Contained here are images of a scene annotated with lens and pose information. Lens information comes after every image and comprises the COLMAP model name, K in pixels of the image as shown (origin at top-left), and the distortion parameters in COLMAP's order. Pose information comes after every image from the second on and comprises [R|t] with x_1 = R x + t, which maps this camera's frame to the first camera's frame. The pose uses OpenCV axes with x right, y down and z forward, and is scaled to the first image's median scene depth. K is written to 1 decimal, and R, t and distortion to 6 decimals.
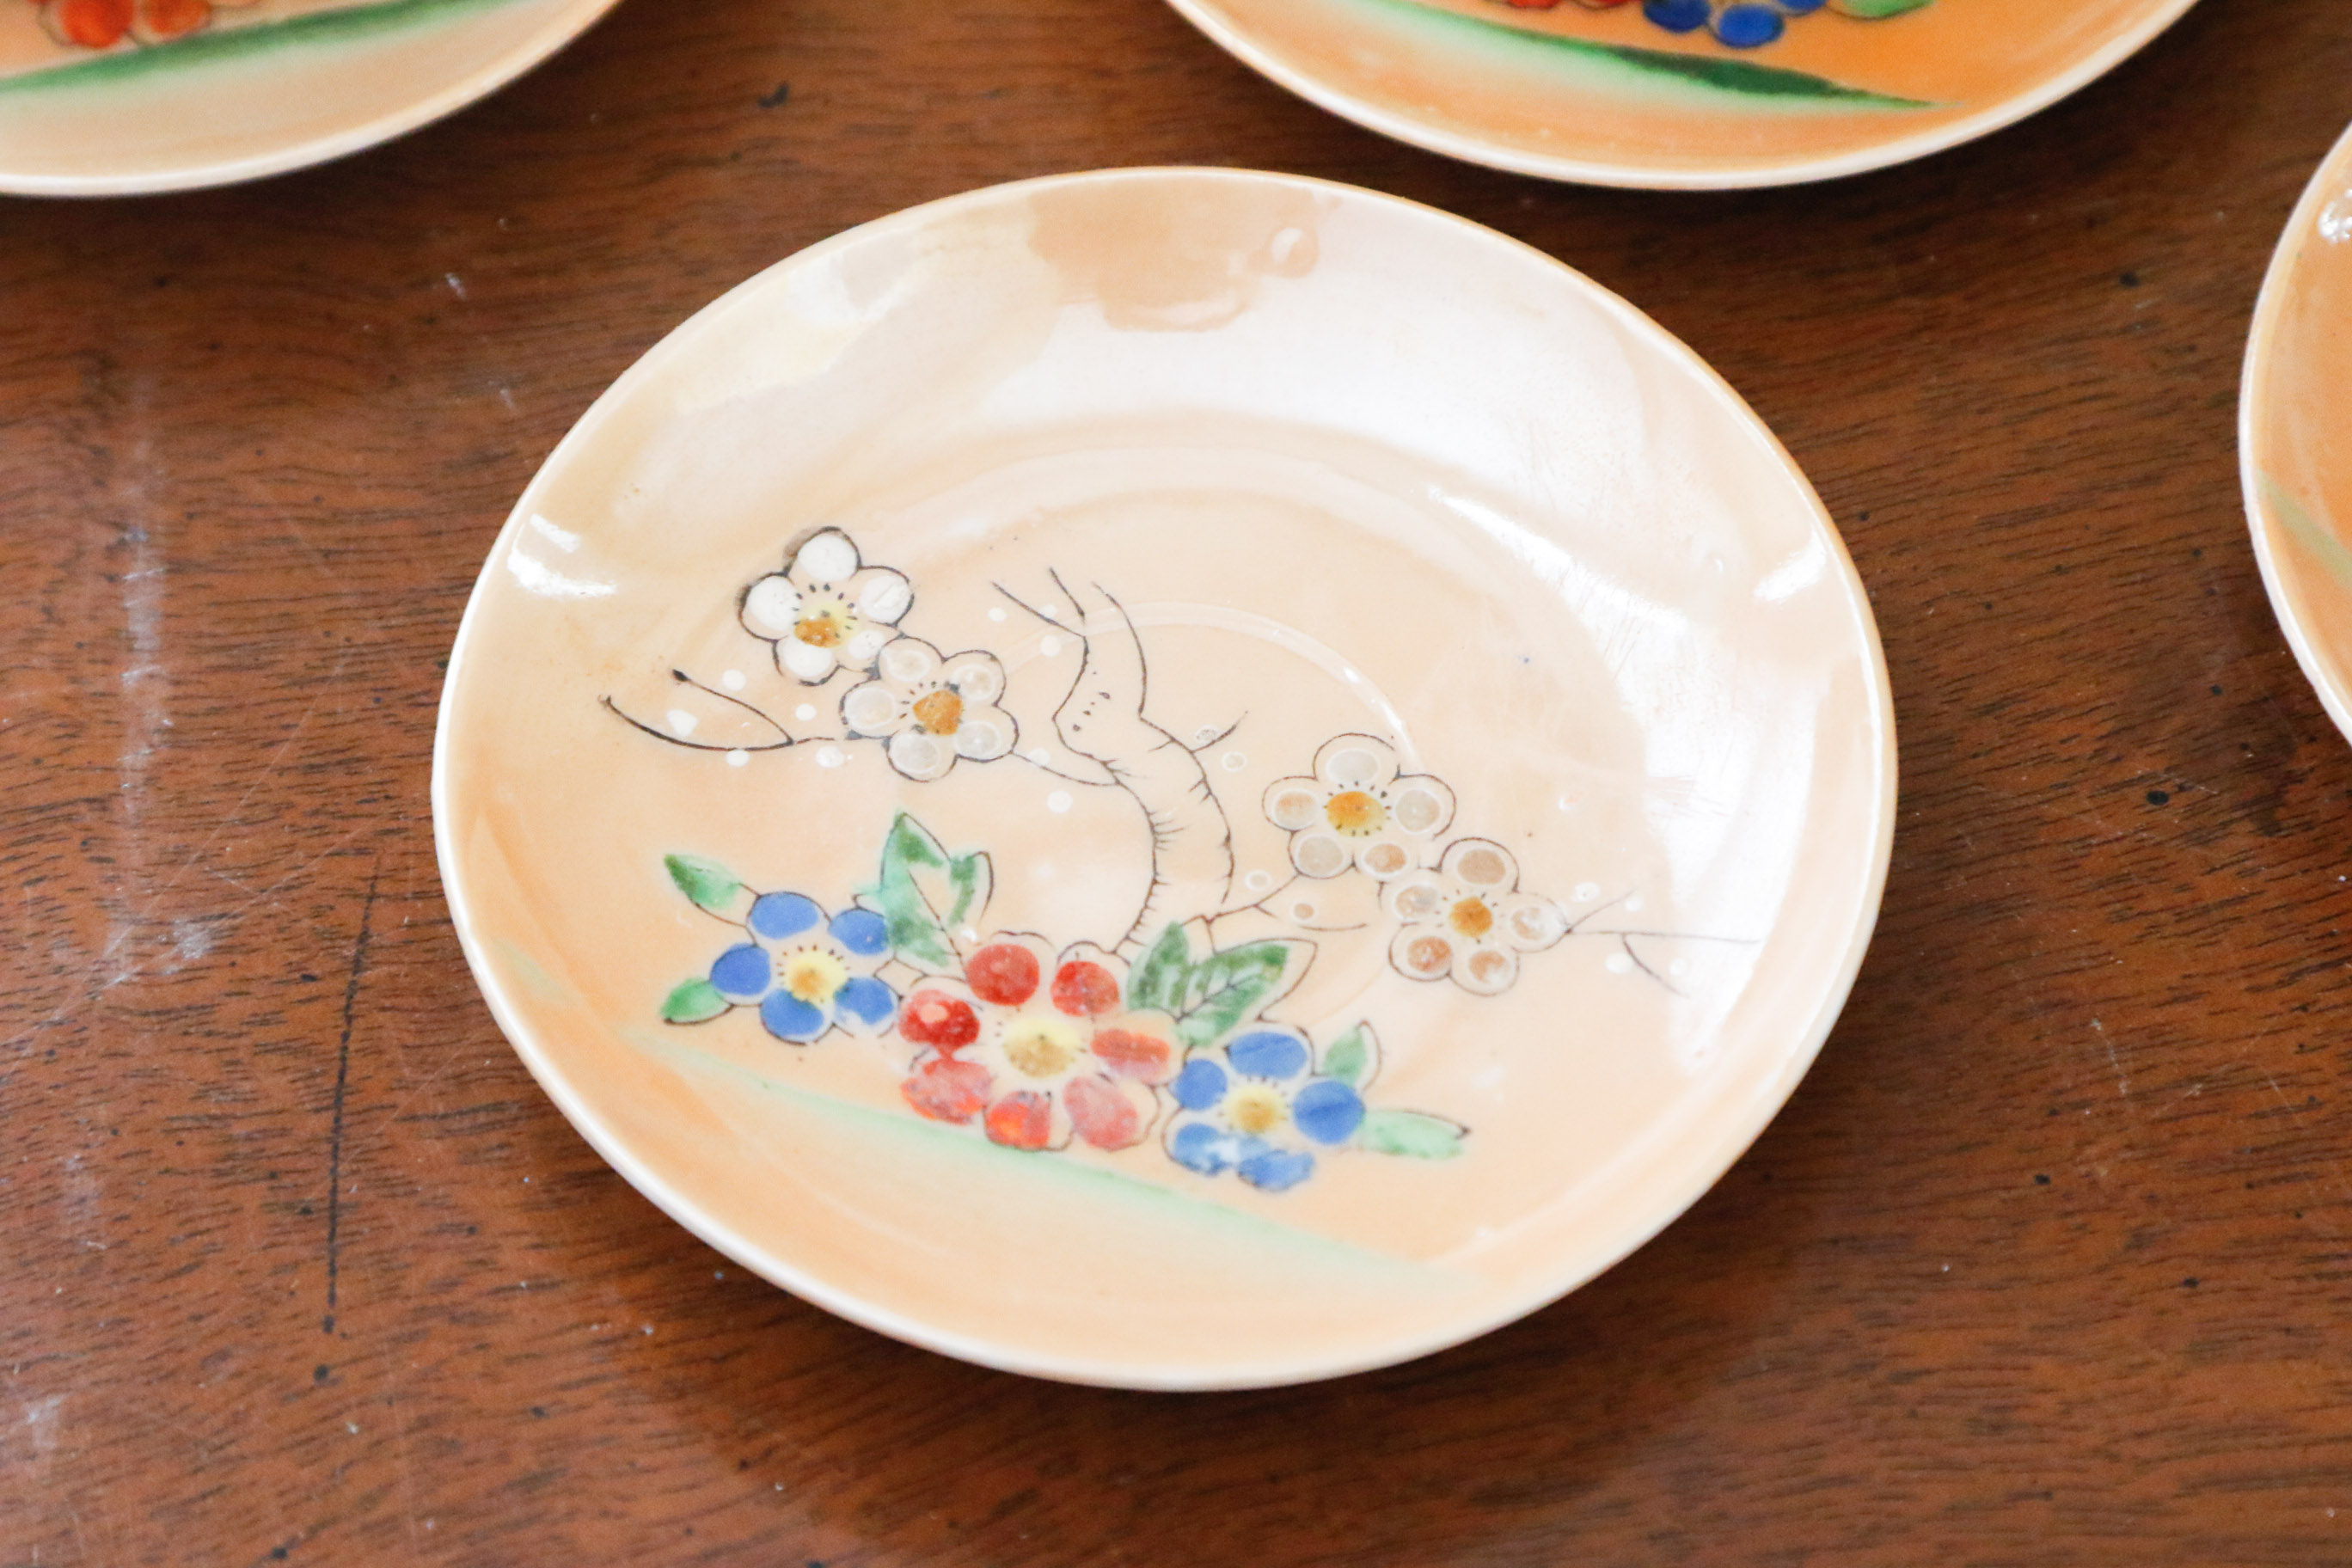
lens RADIAL K [[11212.5, 0, 1176.0], [0, 11212.5, 784.0], [0, 0, 1]] dist [0.516696, 3.256575]
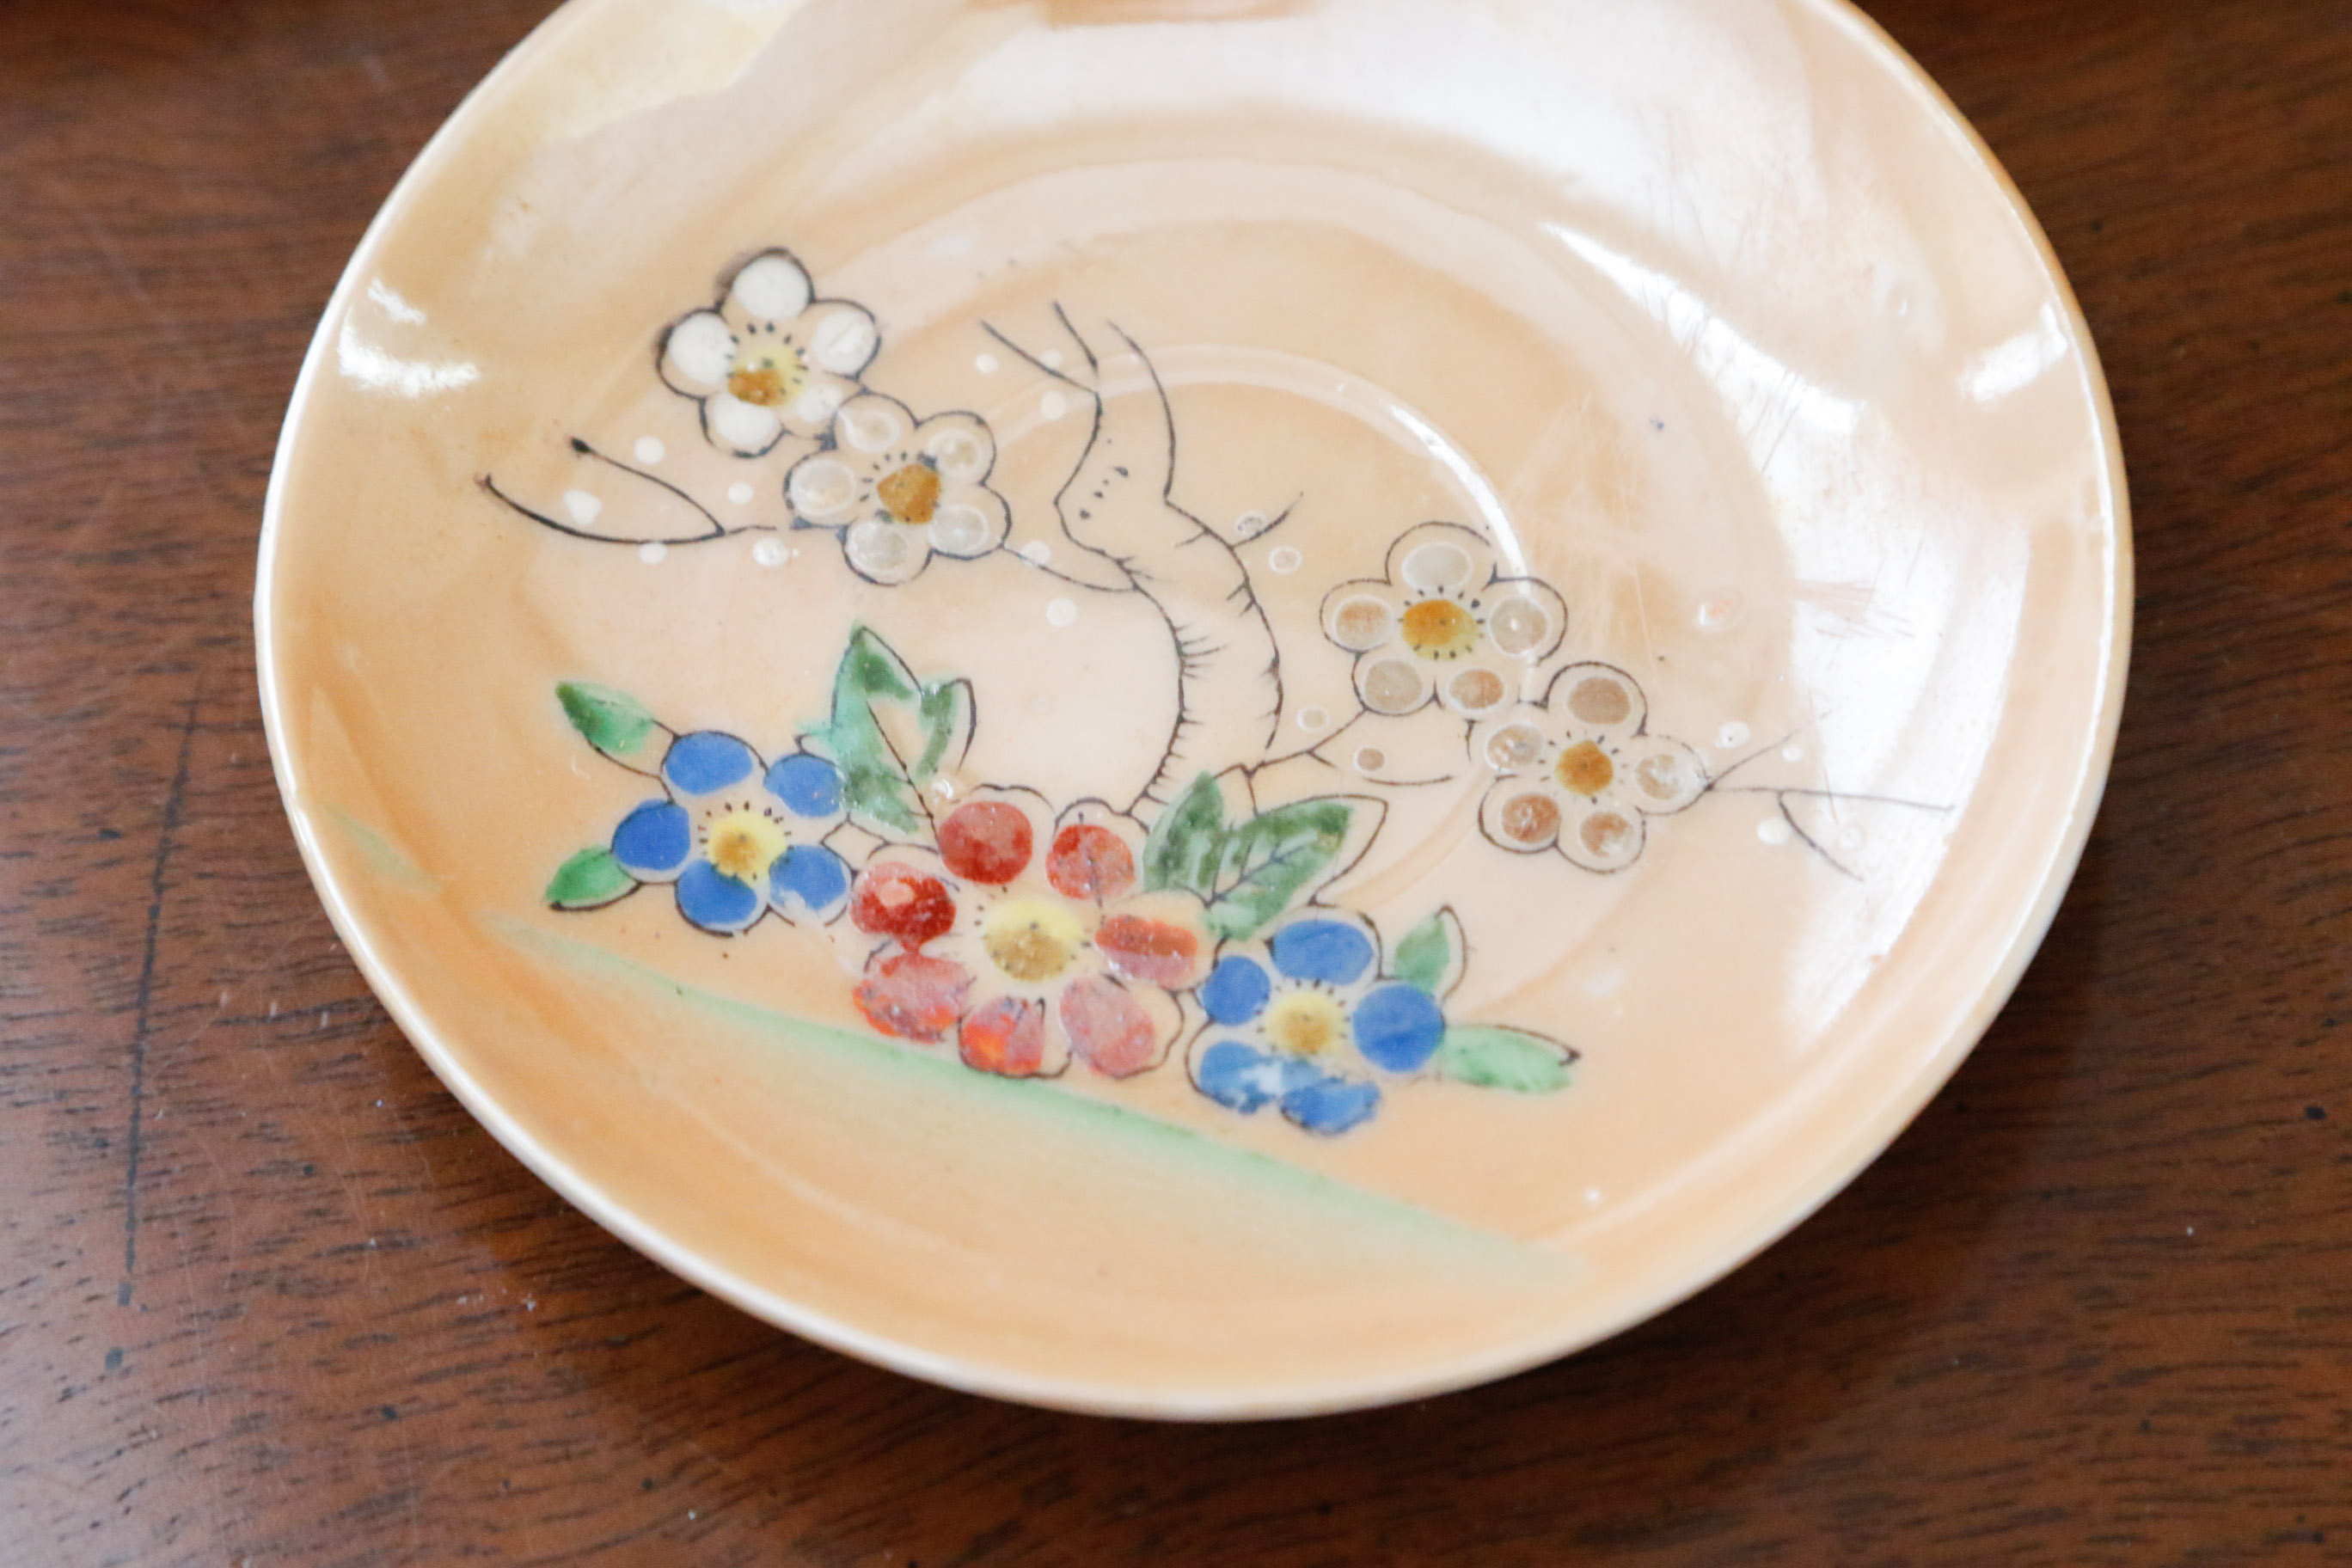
lens RADIAL K [[10446.8, 0, 1176.0], [0, 10446.8, 784.0], [0, 0, 1]] dist [0.348769, -1.202006]
pose [[0.999487, 0.001986, -0.031955, 0.021119], [0.001027, 0.995573, 0.093985, -0.055529], [0.032000, -0.093969, 0.995061, 0.274611]]
